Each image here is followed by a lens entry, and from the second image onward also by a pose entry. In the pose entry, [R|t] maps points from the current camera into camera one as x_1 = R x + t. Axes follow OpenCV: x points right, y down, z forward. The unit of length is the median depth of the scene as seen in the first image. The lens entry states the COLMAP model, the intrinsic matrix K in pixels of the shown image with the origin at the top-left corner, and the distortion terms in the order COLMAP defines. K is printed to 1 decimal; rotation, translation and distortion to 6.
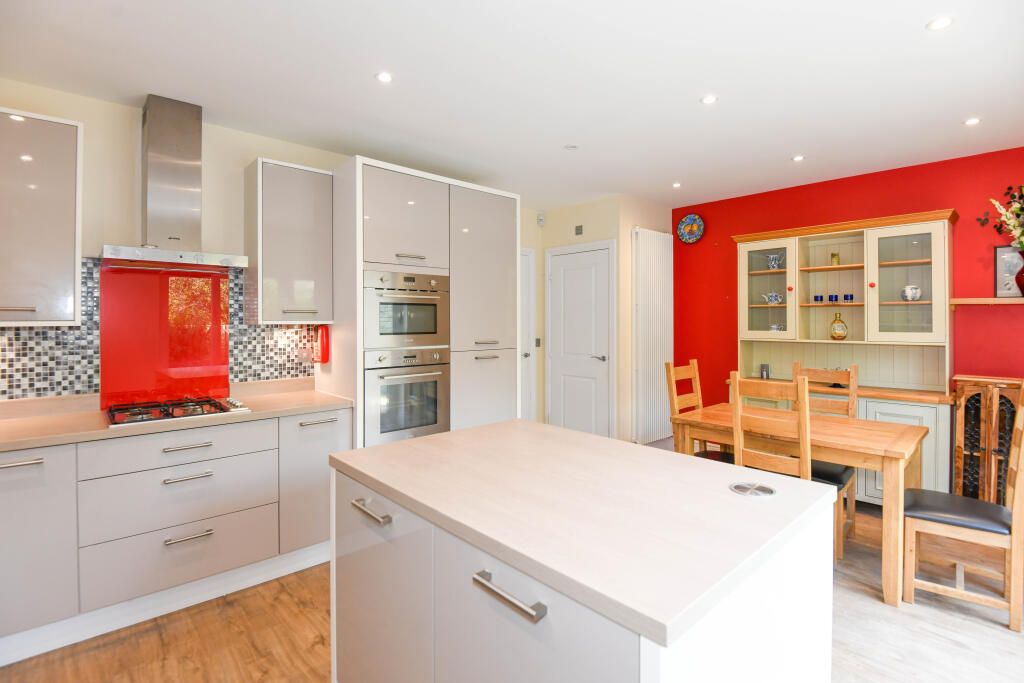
lens RADIAL K [[480.6, 0, 535.7], [0, 480.6, 322.5], [0, 0, 1]] dist [-0.005011, -0.001655]
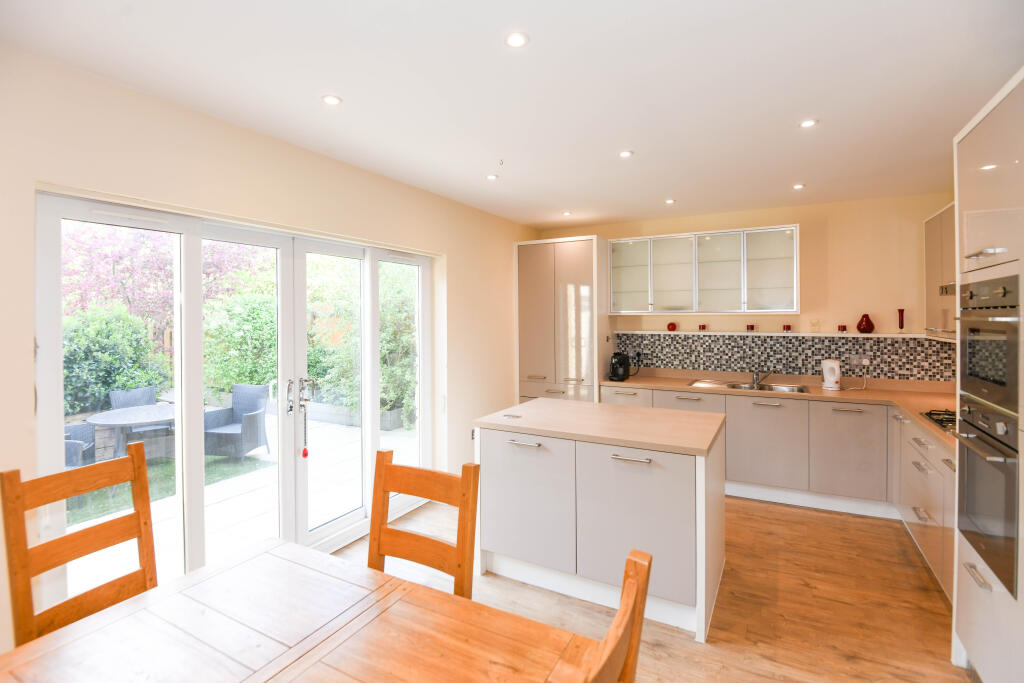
lens RADIAL K [[480.6, 0, 519.8], [0, 480.6, 321.8], [0, 0, 1]] dist [-0.005011, -0.001655]
pose [[-0.955807, 0.010632, -0.293802, 0.497877], [0.007058, 0.999888, 0.013220, -0.063972], [0.293910, 0.010562, -0.955775, 1.450787]]
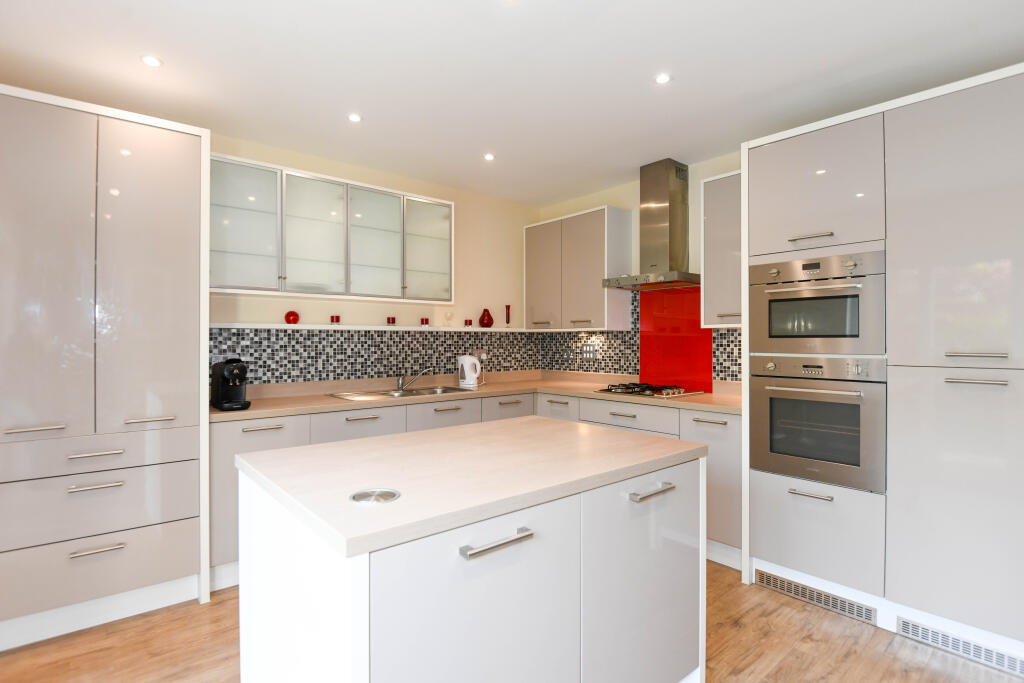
lens RADIAL K [[519.0, 0, 513.5], [0, 519.0, 333.9], [0, 0, 1]] dist [0.004310, -0.000008]
pose [[-0.061446, -0.008611, -0.998073, 0.630185], [0.002662, 0.999958, -0.008791, 0.025368], [0.998107, -0.003197, -0.061420, 0.599829]]
